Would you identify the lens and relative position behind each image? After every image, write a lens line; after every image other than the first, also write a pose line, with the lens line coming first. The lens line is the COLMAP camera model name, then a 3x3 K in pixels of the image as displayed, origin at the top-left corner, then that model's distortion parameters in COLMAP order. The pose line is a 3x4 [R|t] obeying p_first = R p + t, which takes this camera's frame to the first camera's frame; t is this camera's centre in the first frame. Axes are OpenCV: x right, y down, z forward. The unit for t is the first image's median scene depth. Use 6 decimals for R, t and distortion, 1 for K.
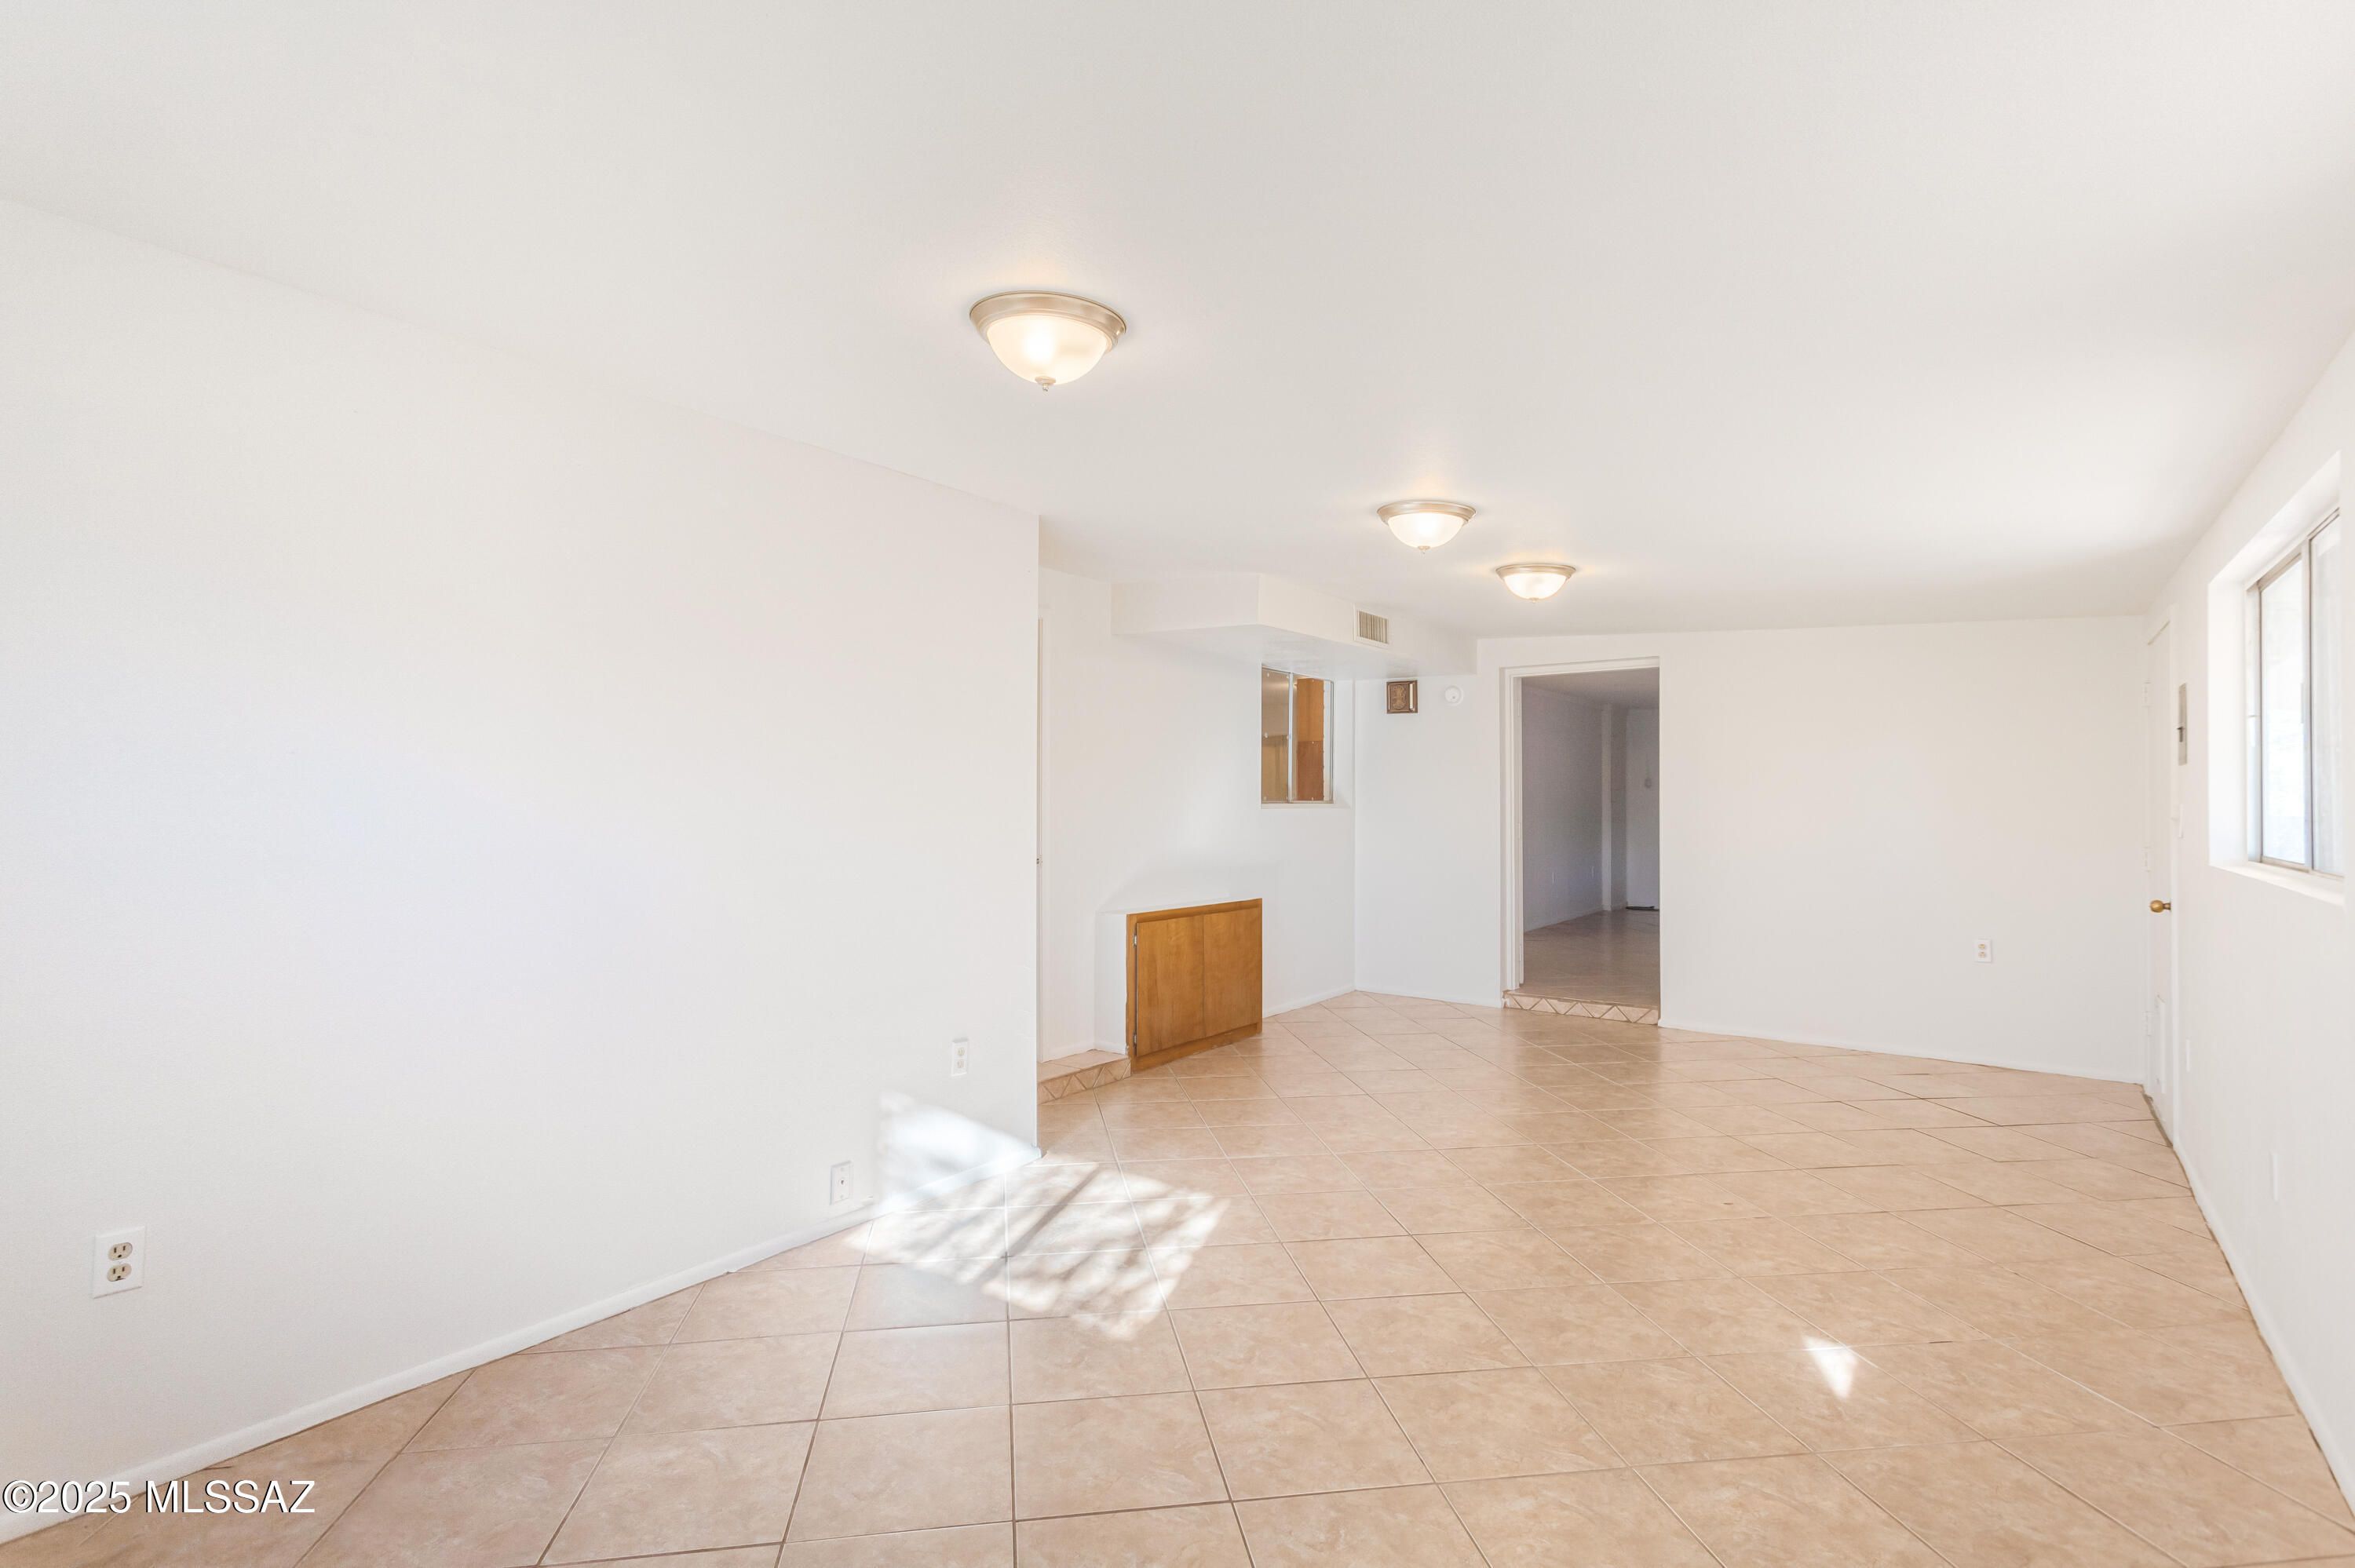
lens RADIAL K [[1145.6, 0, 1166.9], [0, 1145.6, 792.1], [0, 0, 1]] dist [0.016484, -0.002066]
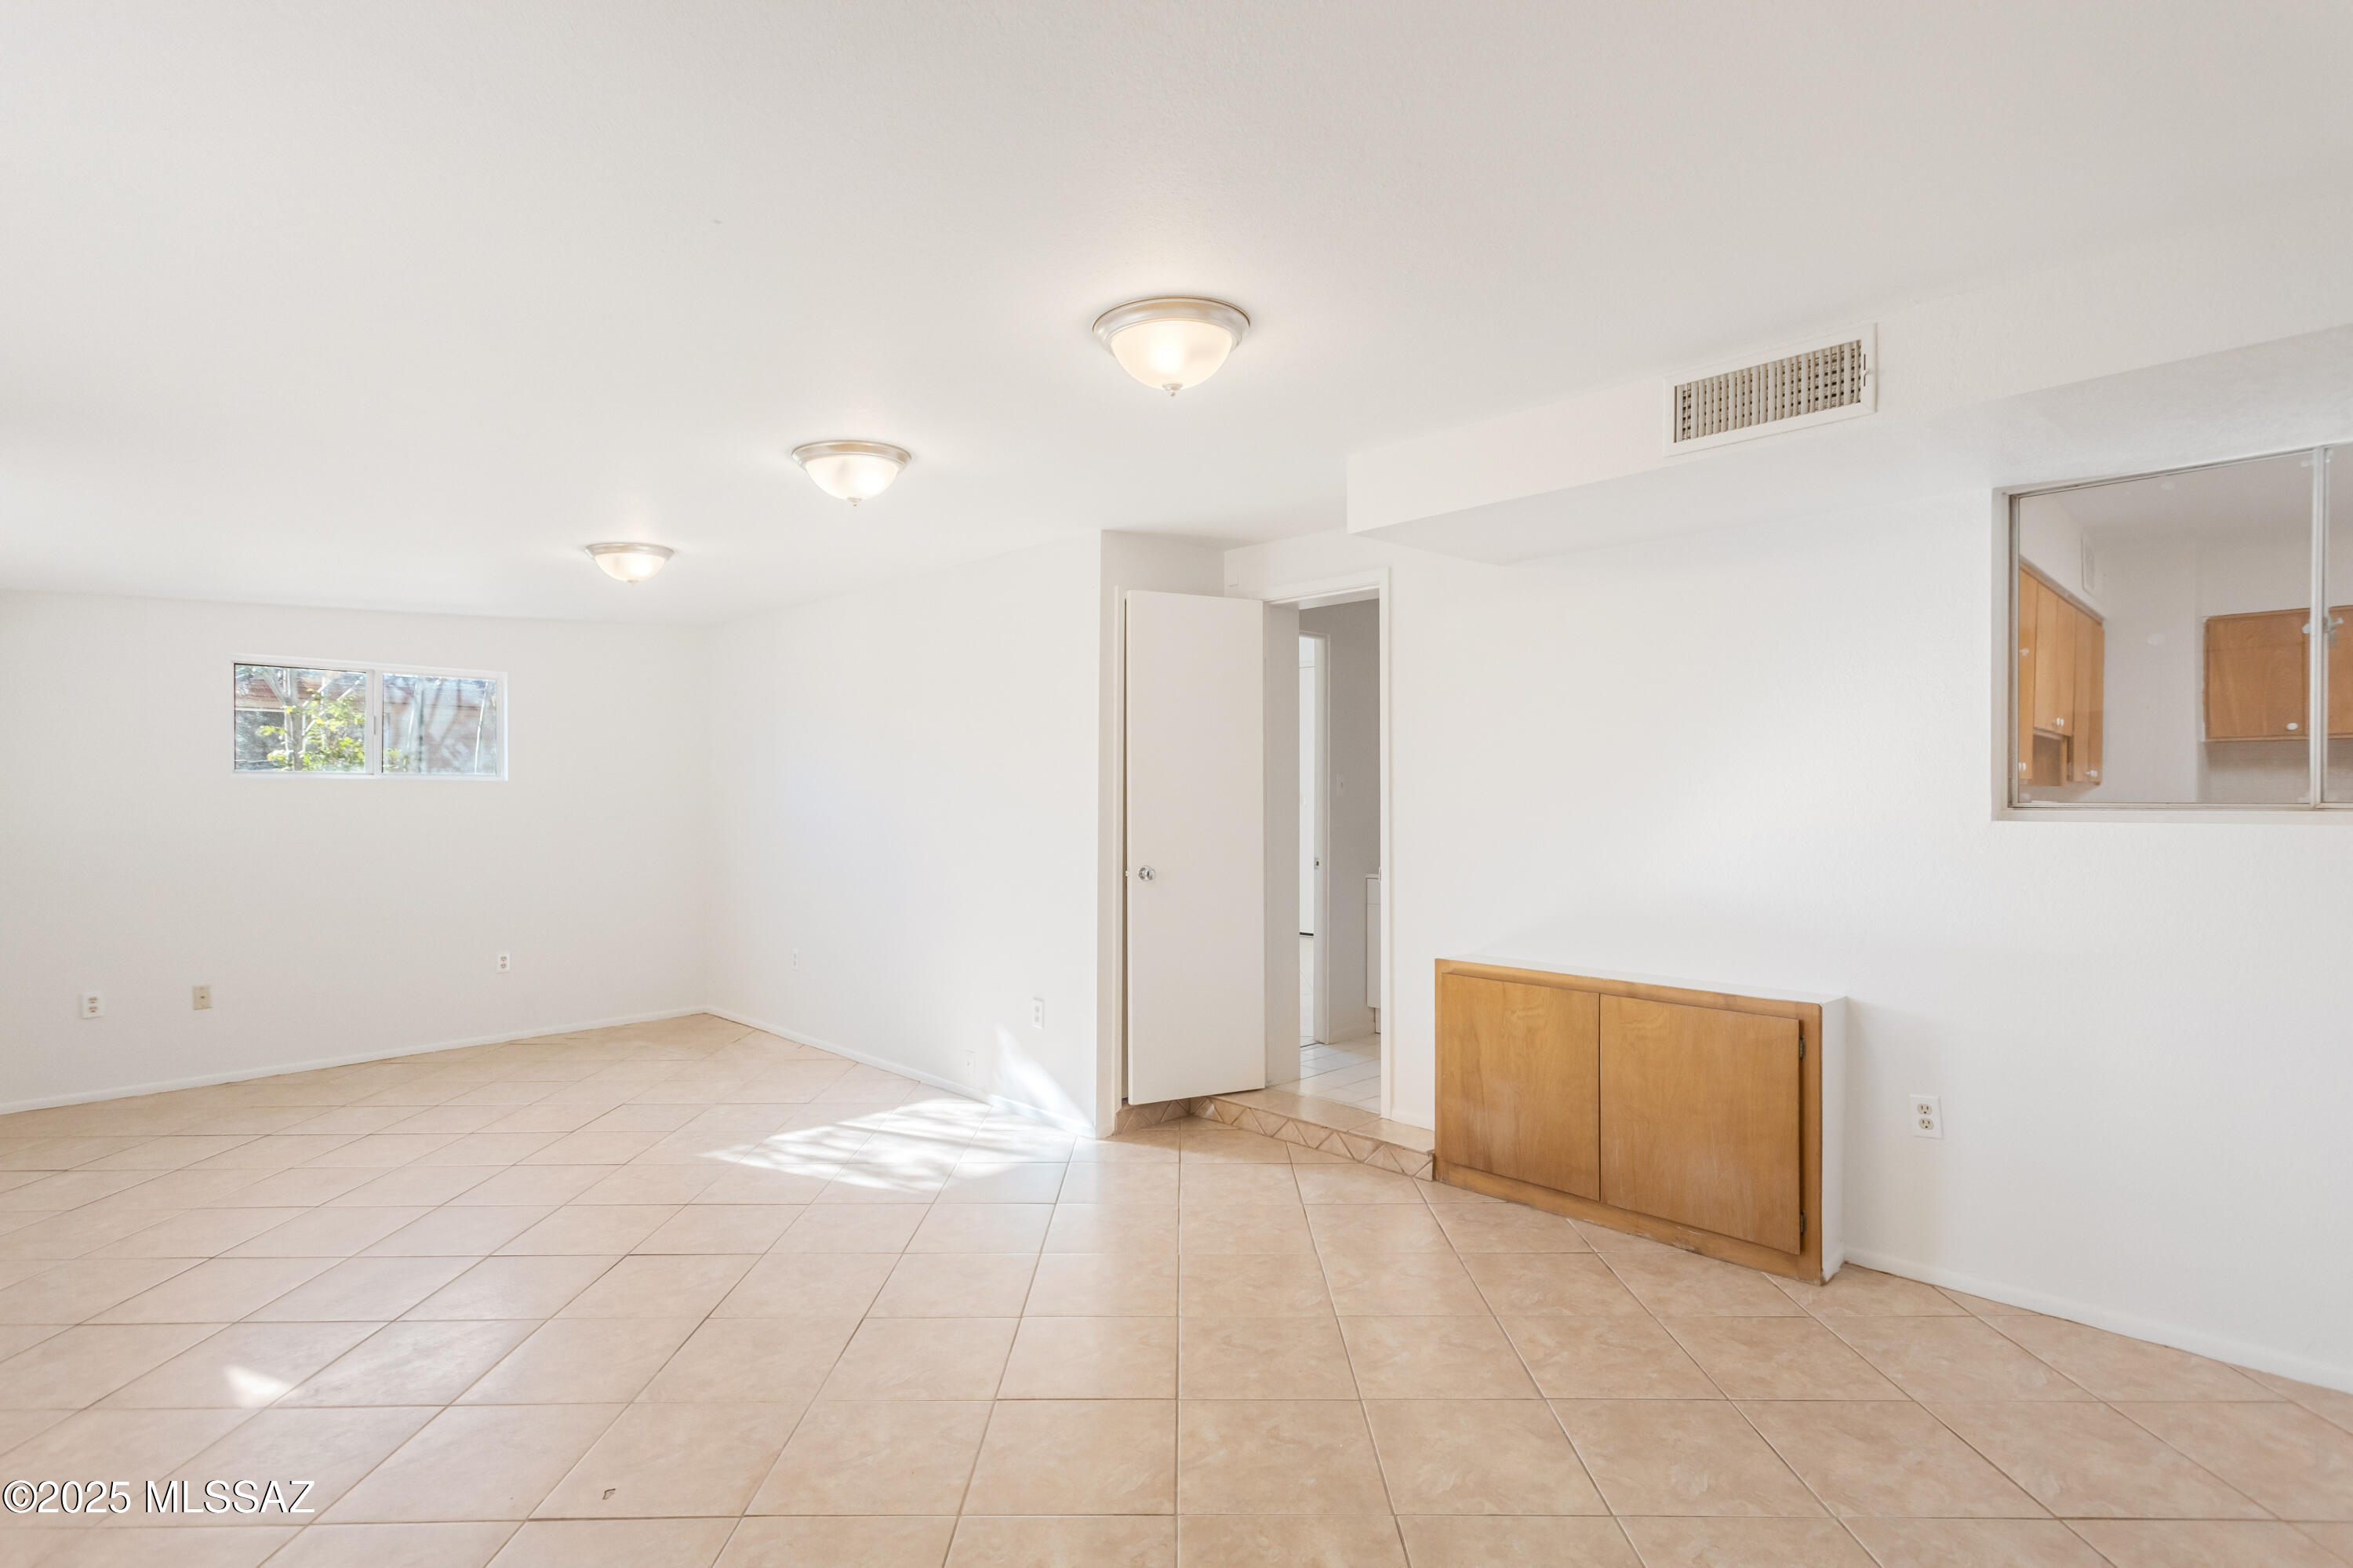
lens RADIAL K [[1144.8, 0, 1164.4], [0, 1144.8, 787.6], [0, 0, 1]] dist [0.016484, -0.002066]
pose [[-0.156086, -0.009628, -0.987697, 0.932744], [0.010956, 0.999874, -0.011478, 0.008960], [0.987683, -0.012612, -0.155960, 1.250500]]
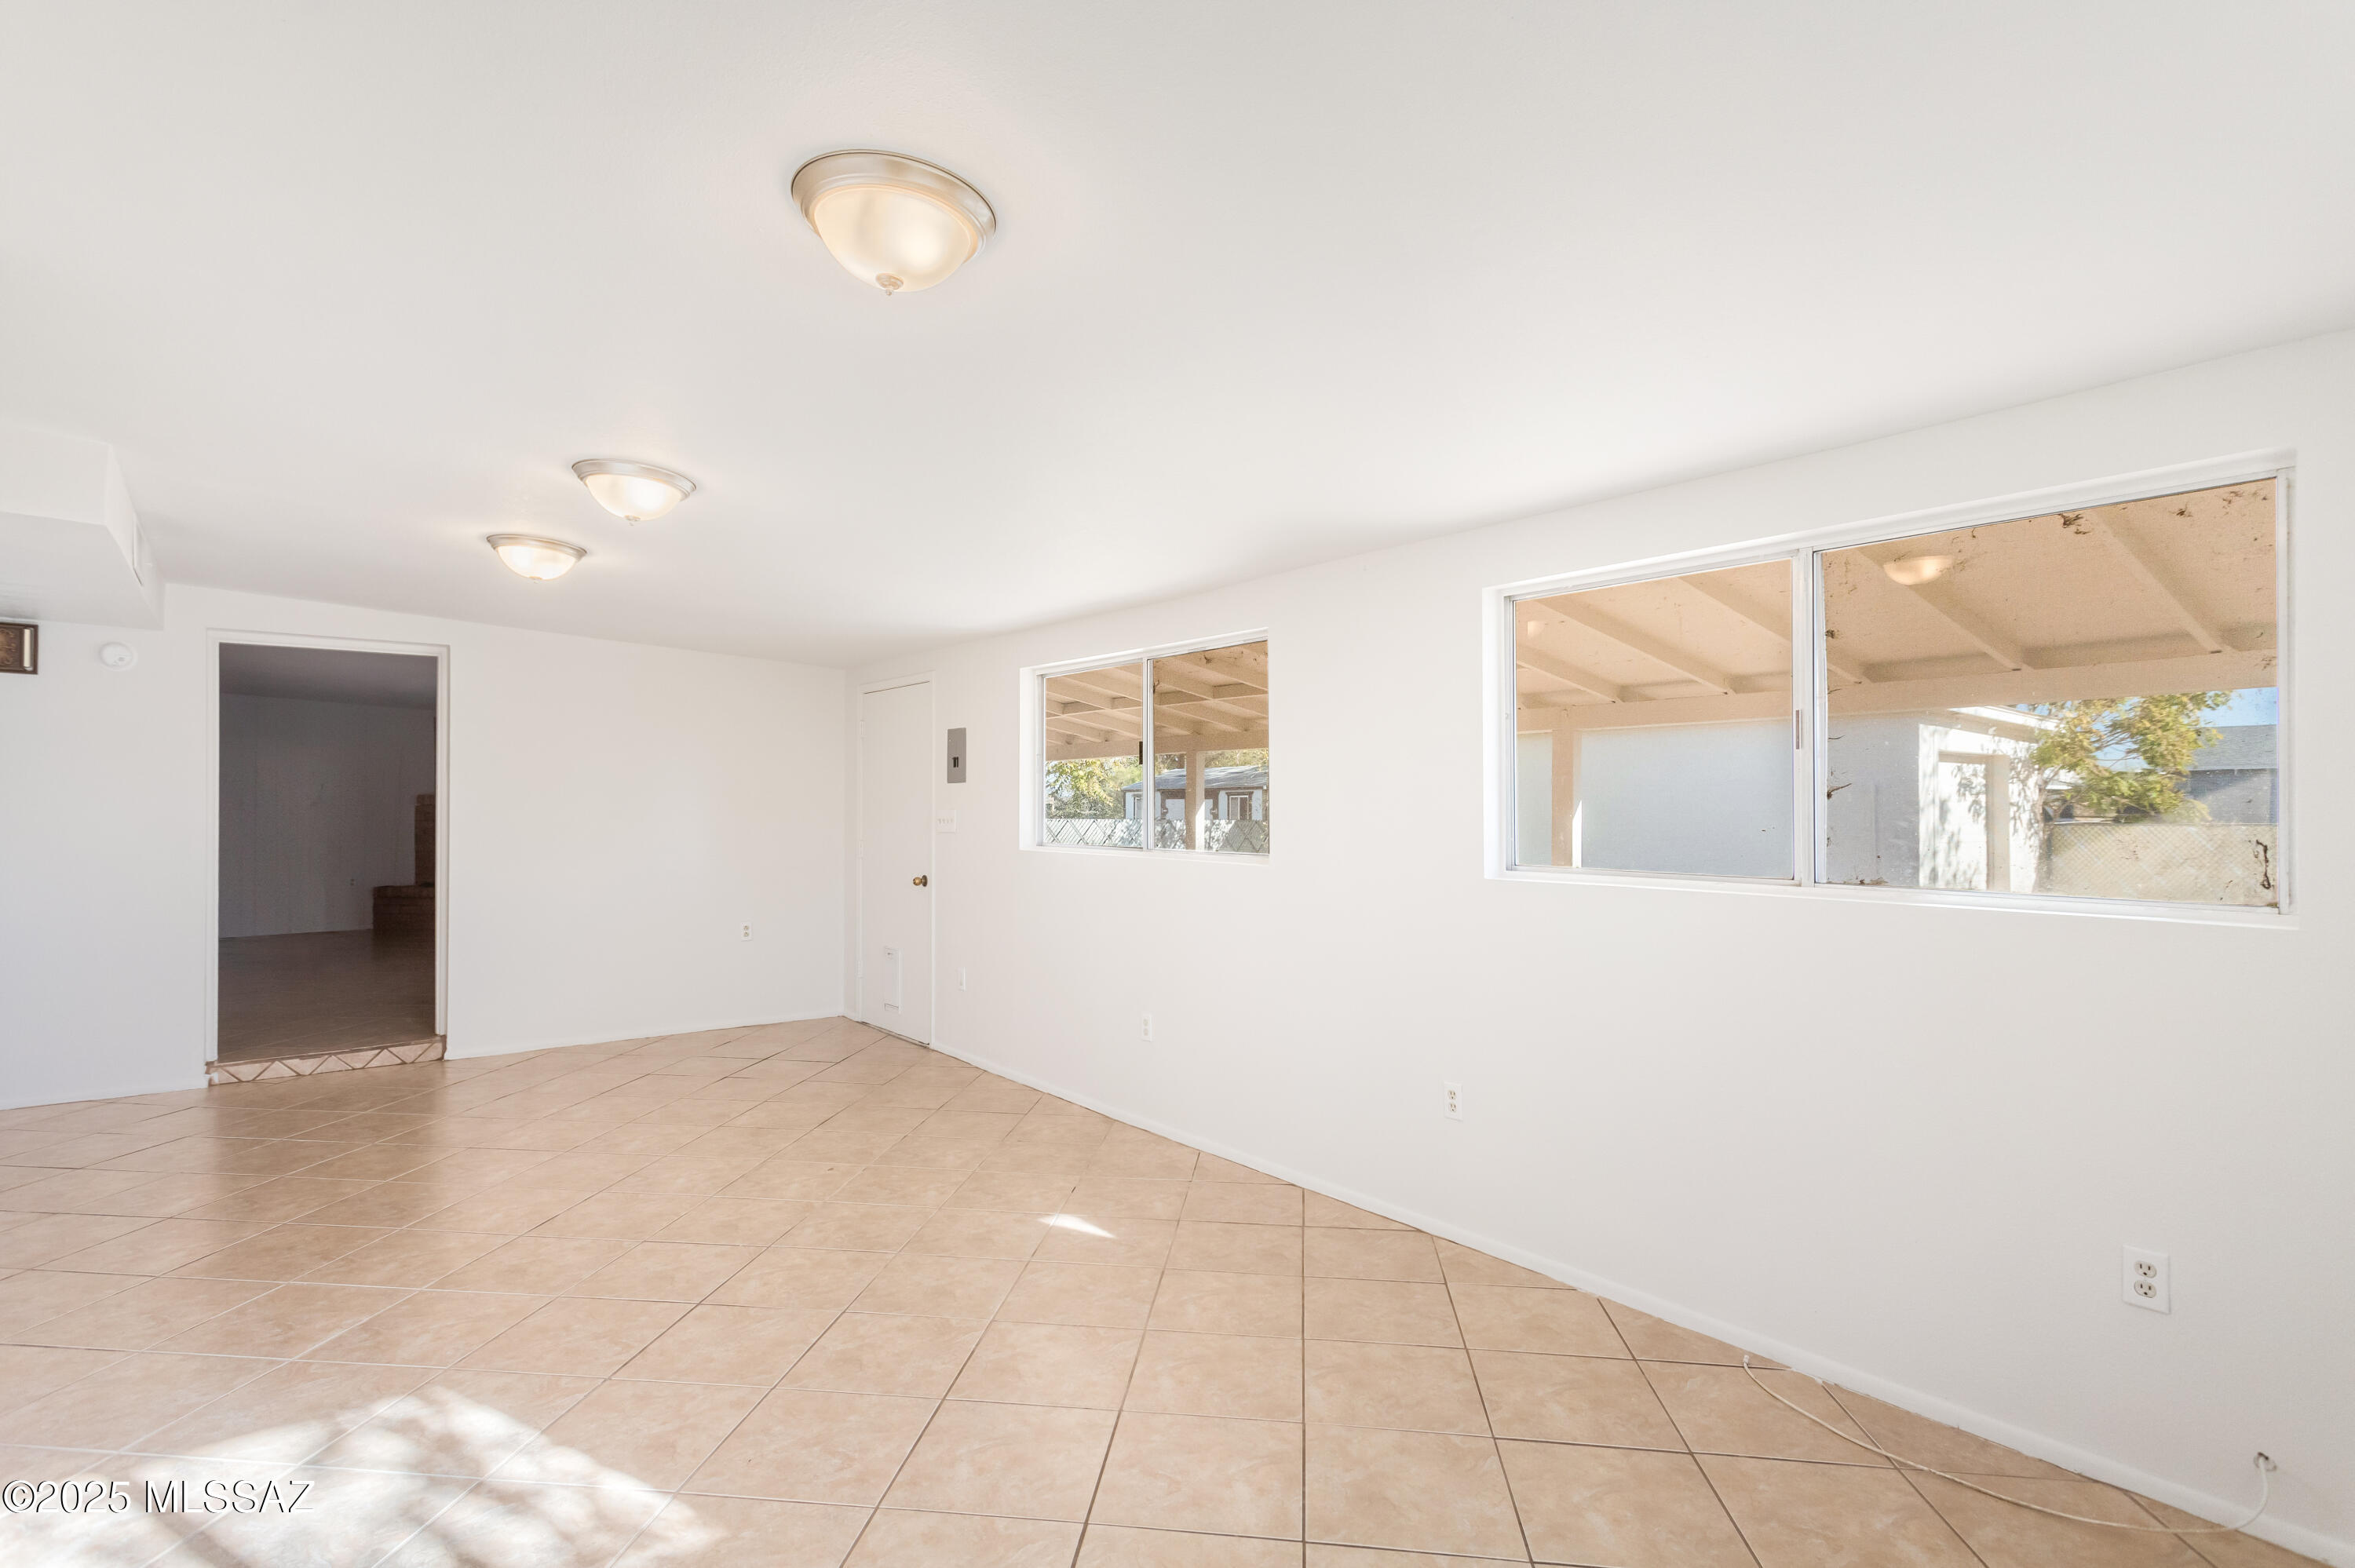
lens RADIAL K [[1145.6, 0, 1176.9], [0, 1145.6, 798.3], [0, 0, 1]] dist [0.016484, -0.002066]
pose [[0.260190, 0.006438, 0.965536, -0.462665], [-0.009761, 0.999944, -0.004037, -0.002399], [-0.965508, -0.008374, 0.260239, 0.352456]]
